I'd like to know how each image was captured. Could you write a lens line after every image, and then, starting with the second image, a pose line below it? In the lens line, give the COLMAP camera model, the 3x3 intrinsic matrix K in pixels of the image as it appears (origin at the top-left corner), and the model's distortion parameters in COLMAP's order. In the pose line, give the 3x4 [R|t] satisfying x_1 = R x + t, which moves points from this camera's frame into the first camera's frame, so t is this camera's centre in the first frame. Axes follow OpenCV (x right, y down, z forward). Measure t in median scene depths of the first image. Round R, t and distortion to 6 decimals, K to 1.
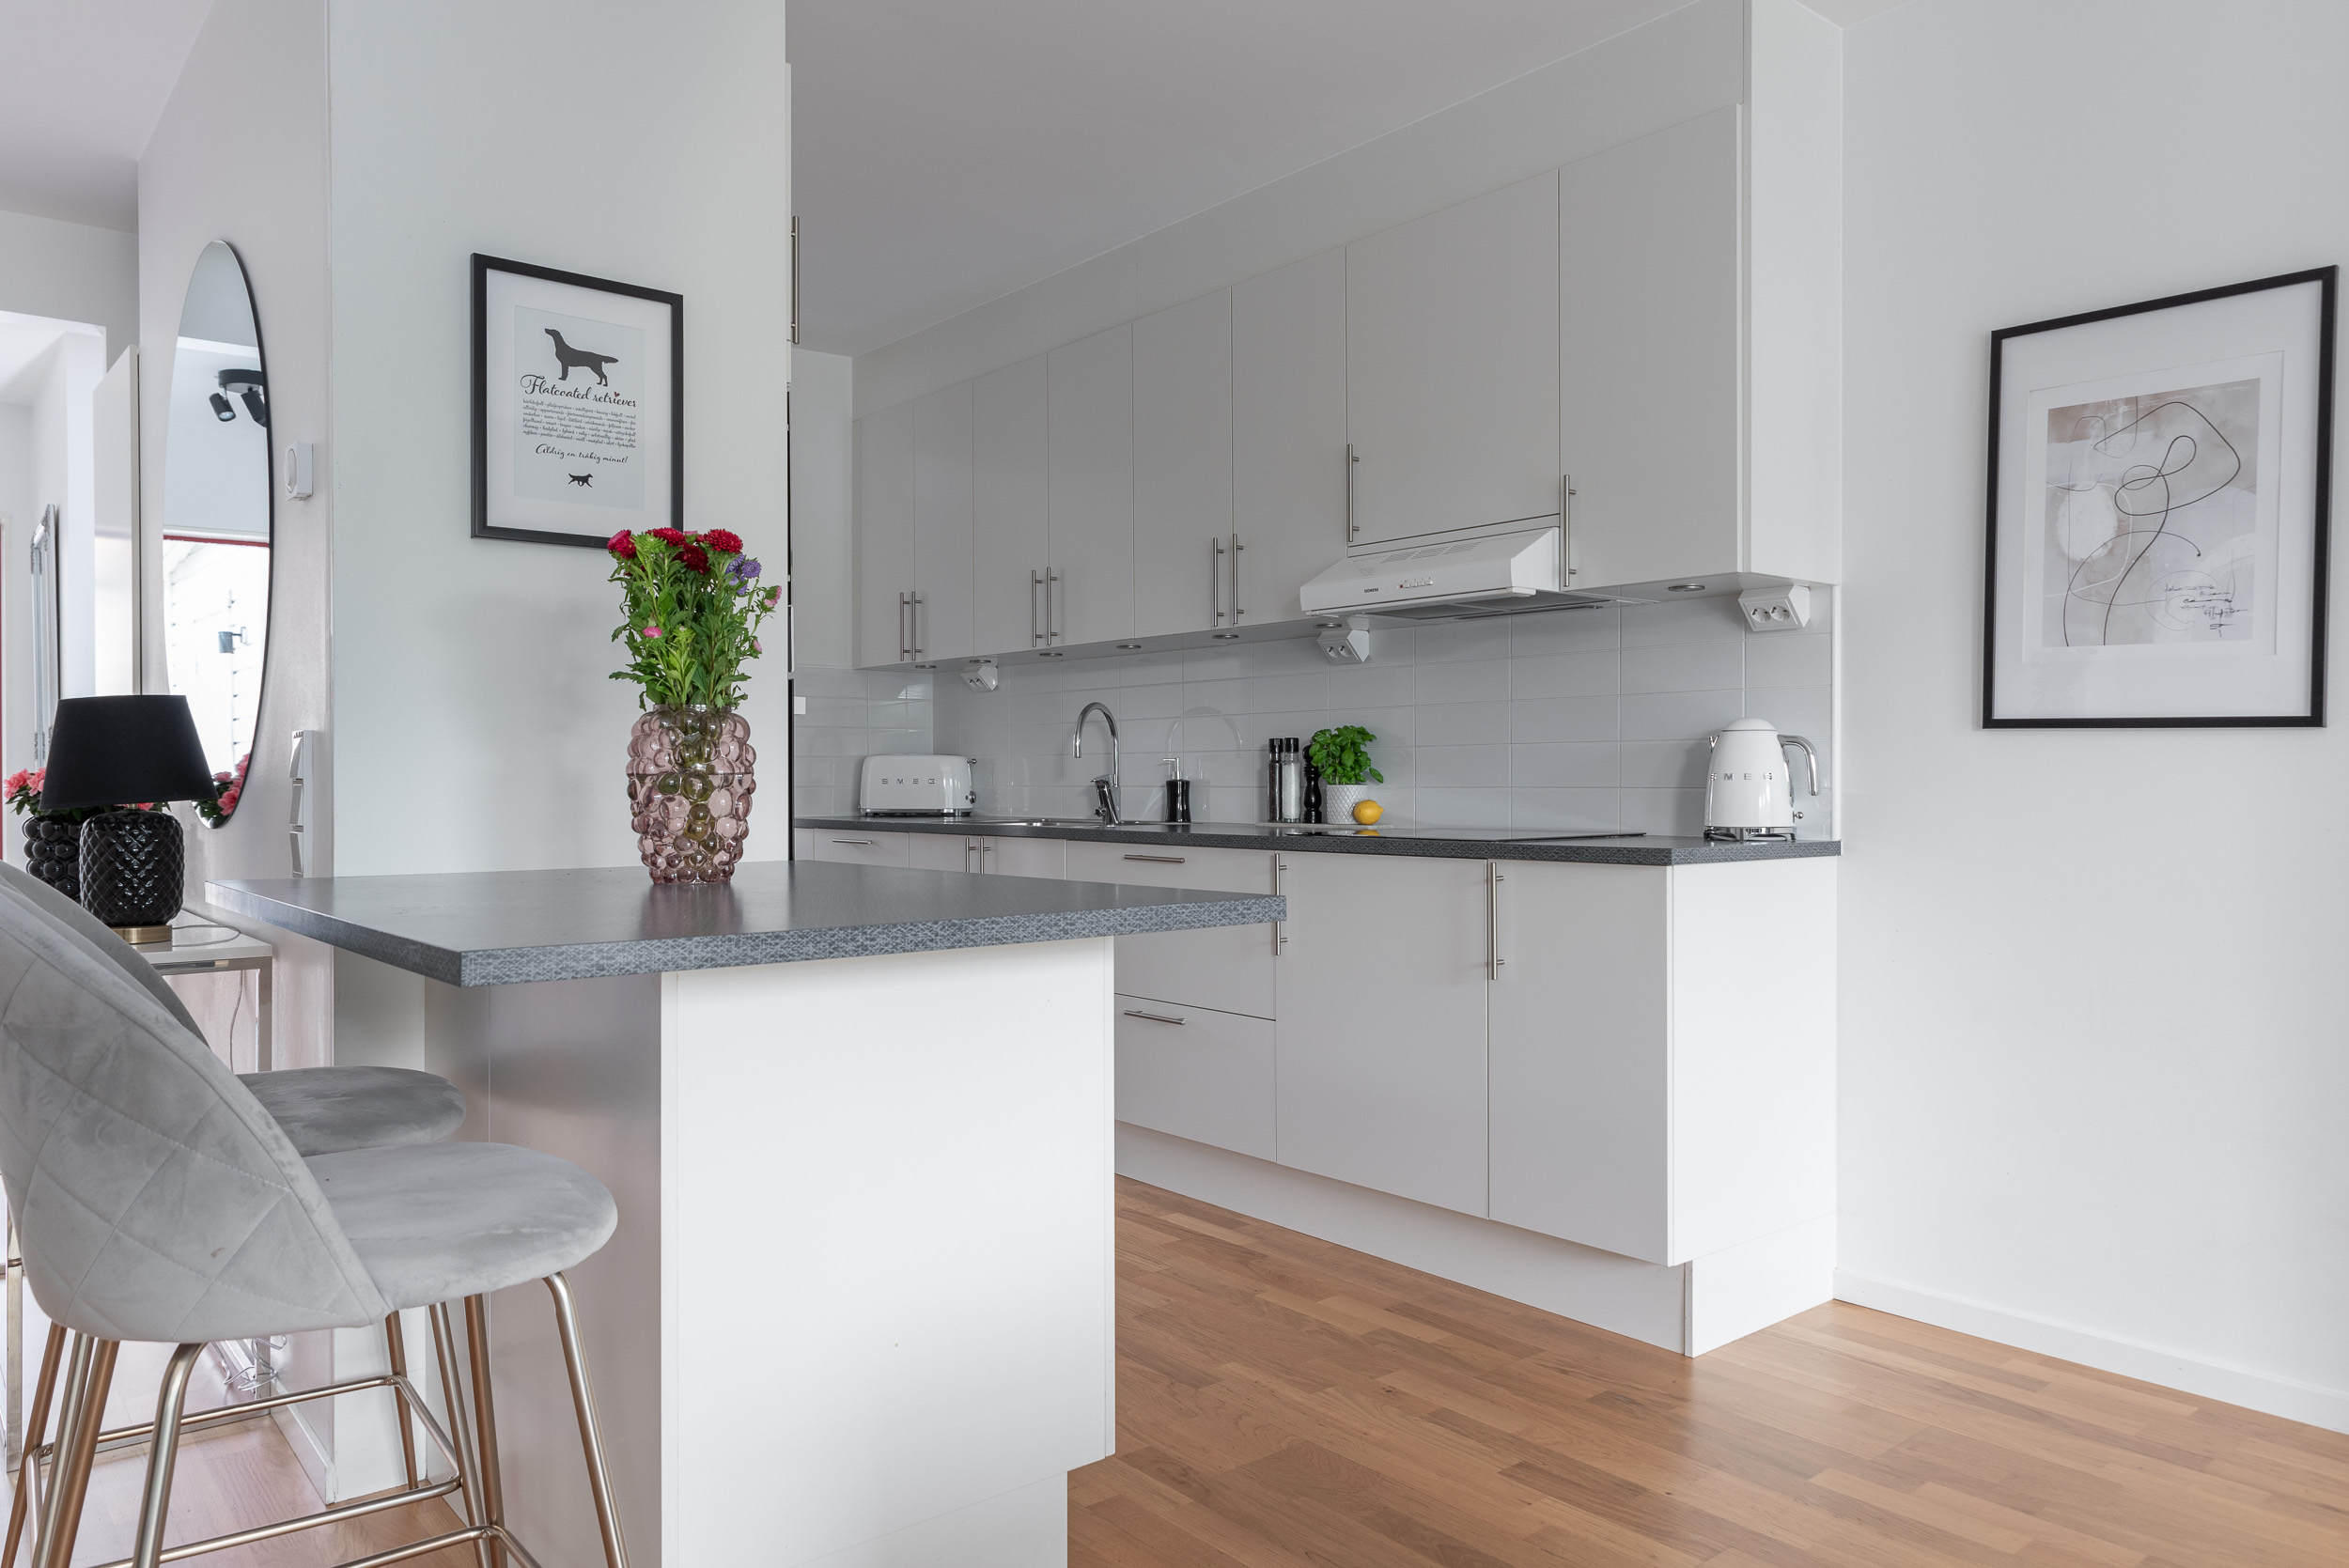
lens RADIAL K [[1587.7, 0, 1183.6], [0, 1587.7, 783.5], [0, 0, 1]] dist [0.004213, -0.002861]
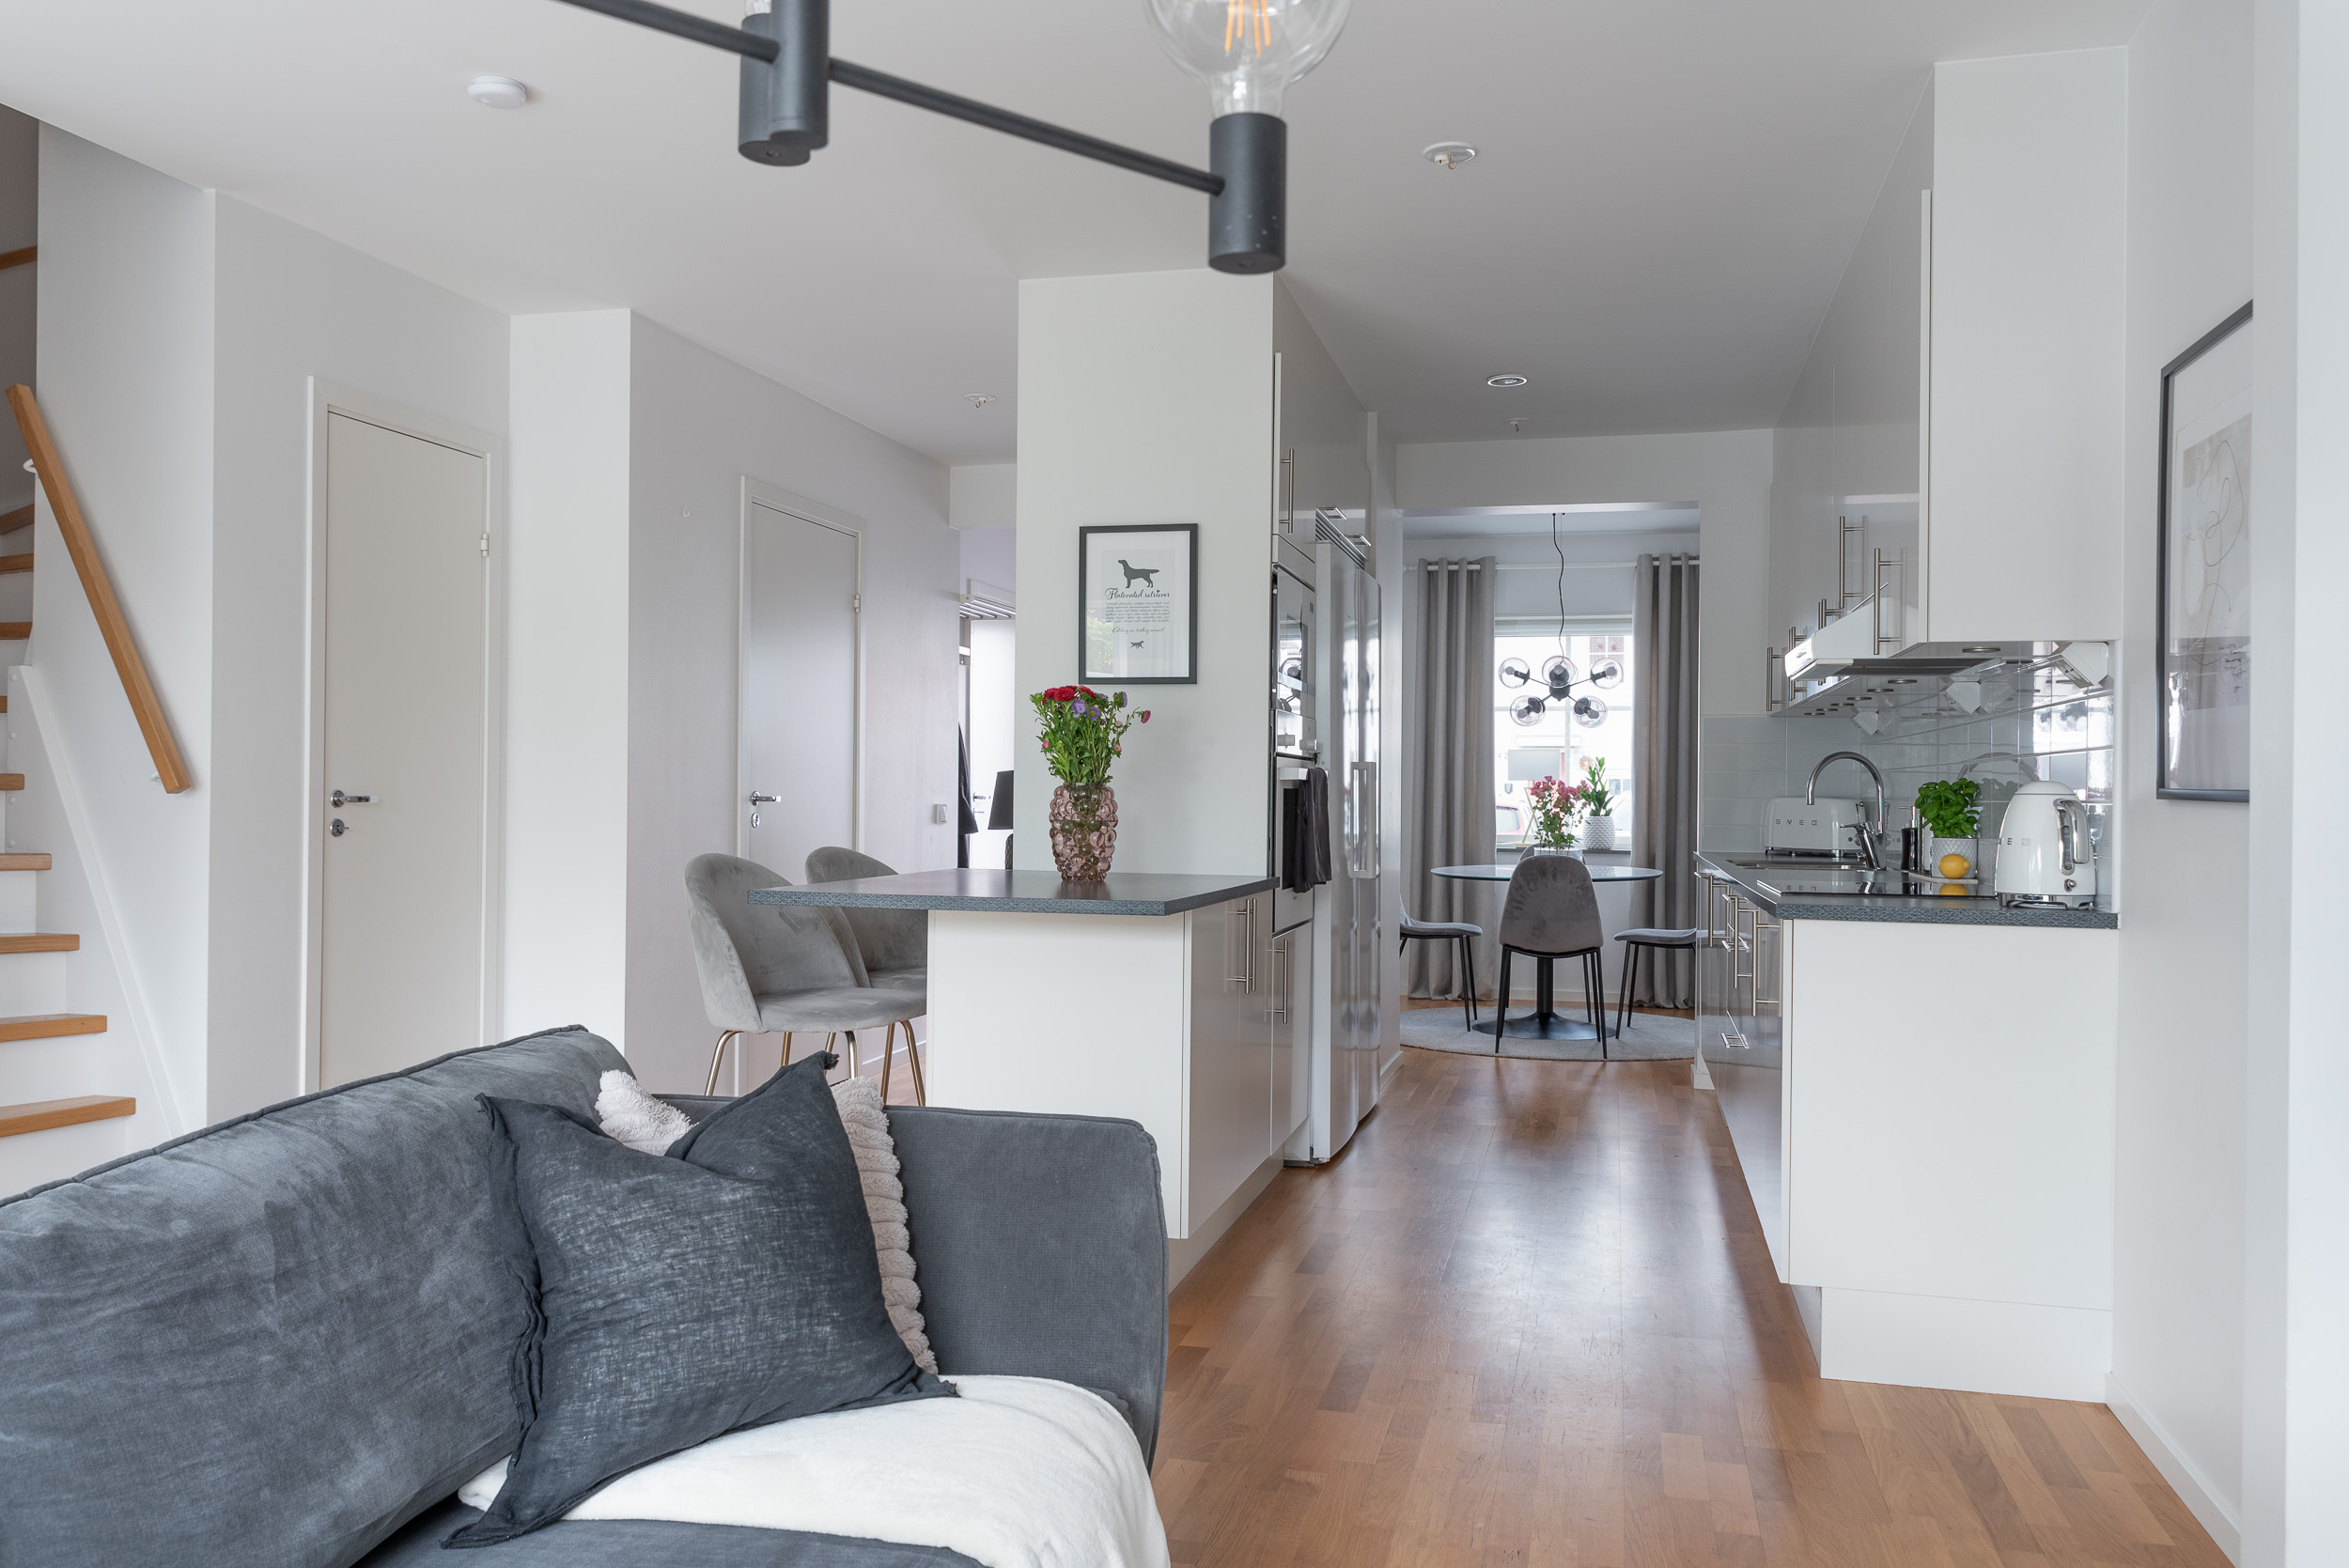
lens RADIAL K [[1757.7, 0, 1165.7], [0, 1757.7, 792.4], [0, 0, 1]] dist [-0.003614, 0.001176]
pose [[0.585804, 0.008584, -0.810408, 1.036331], [-0.014468, 0.999895, 0.000133, -0.030561], [0.810324, 0.011647, 0.585866, -0.066105]]
